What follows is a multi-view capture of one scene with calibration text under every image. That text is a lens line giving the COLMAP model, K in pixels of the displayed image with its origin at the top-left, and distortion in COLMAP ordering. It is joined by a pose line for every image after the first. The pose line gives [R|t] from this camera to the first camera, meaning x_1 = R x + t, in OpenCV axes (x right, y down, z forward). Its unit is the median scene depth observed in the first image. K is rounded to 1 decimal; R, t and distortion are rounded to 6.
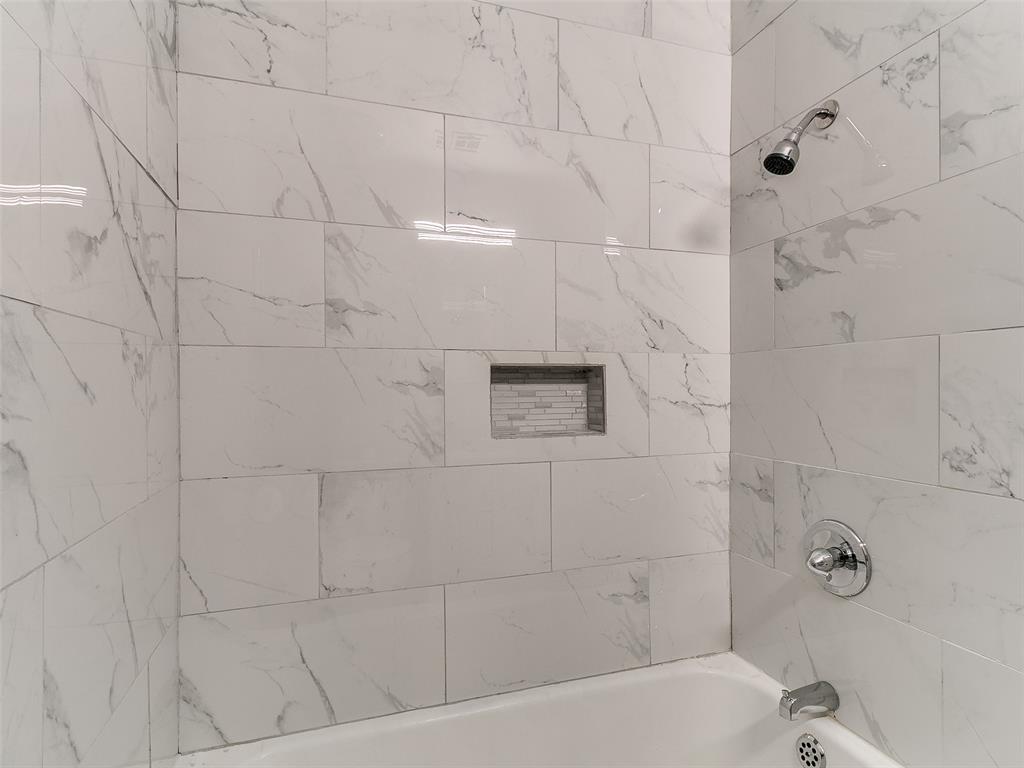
lens RADIAL K [[535.9, 0, 511.7], [0, 535.9, 389.9], [0, 0, 1]] dist [0.002218, 0.000147]
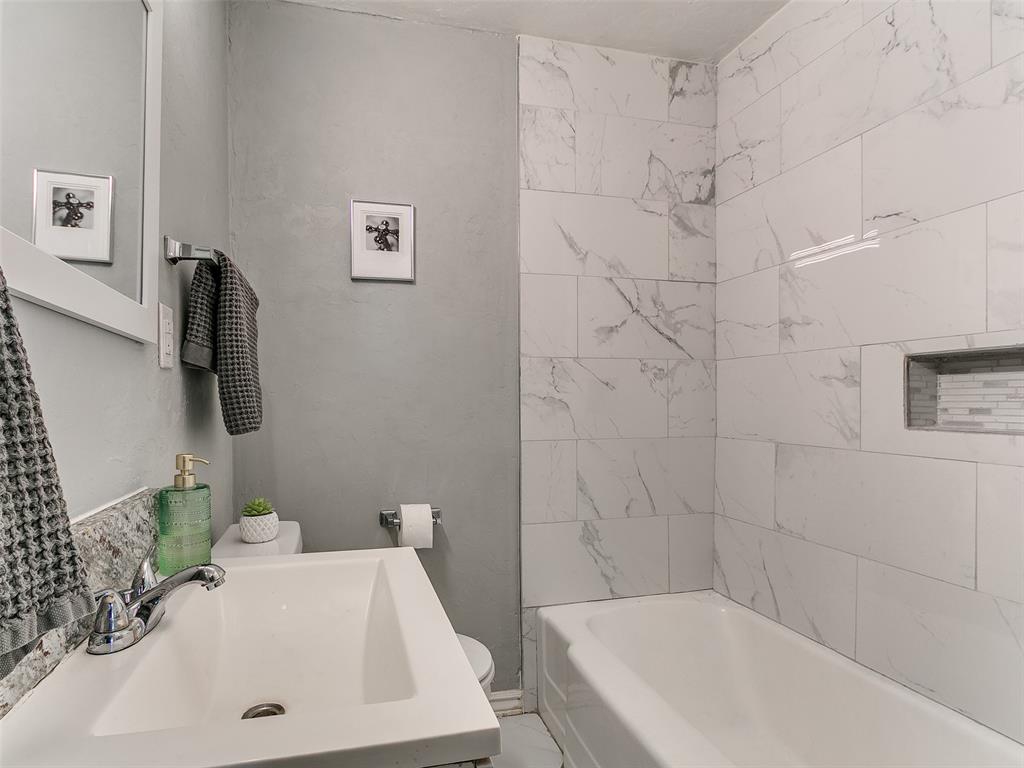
lens RADIAL K [[698.5, 0, 510.6], [0, 698.5, 404.4], [0, 0, 1]] dist [0.004364, 0.001076]
pose [[-0.044313, 0.002307, -0.999015, 1.387170], [-0.005062, 0.999984, 0.002534, 0.047949], [0.999005, 0.005169, -0.044301, 0.344547]]
